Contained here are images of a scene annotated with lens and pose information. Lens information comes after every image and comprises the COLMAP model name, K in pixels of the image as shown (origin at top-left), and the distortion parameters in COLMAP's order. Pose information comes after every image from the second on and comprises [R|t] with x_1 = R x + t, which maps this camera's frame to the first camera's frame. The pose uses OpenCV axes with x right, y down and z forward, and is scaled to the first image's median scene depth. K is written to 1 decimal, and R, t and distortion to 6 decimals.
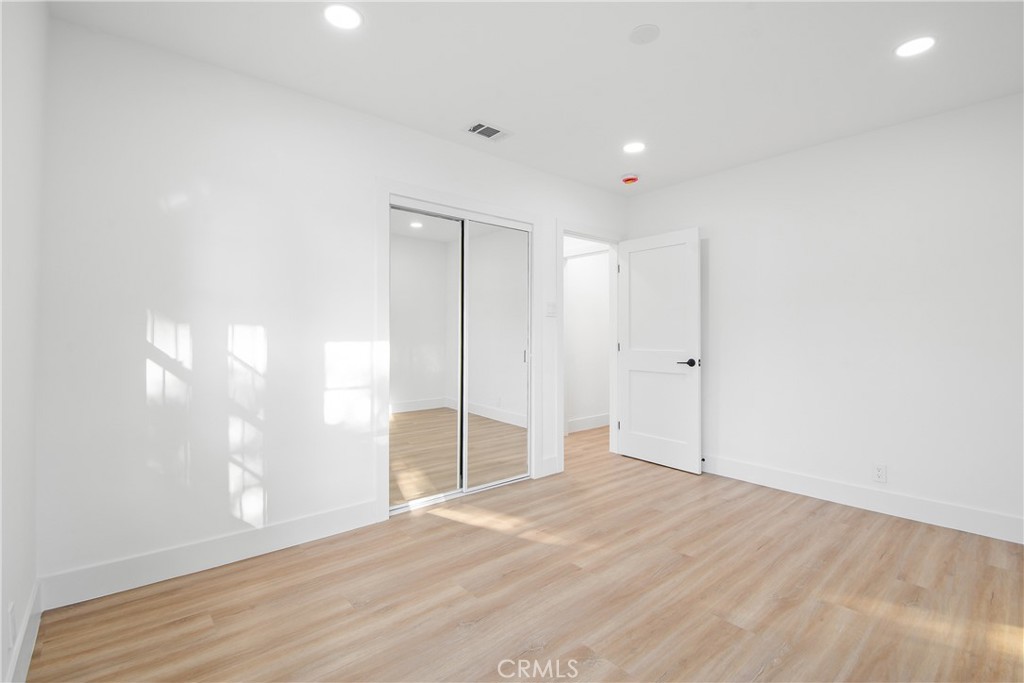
lens RADIAL K [[460.1, 0, 507.1], [0, 460.1, 359.6], [0, 0, 1]] dist [0.001420, -0.016243]
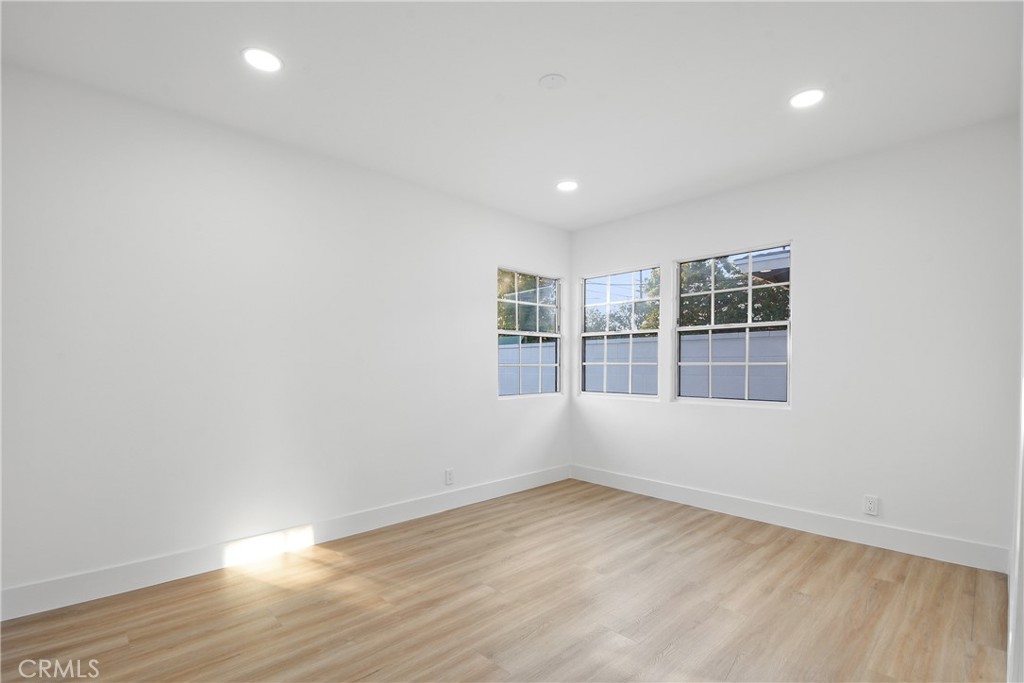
lens RADIAL K [[460.1, 0, 507.1], [0, 460.1, 359.6], [0, 0, 1]] dist [0.001420, -0.016243]
pose [[-0.998951, 0.000946, -0.045775, 0.485542], [-0.000619, 0.999417, 0.034150, -0.110522], [0.045780, 0.034143, -0.998368, 2.162249]]
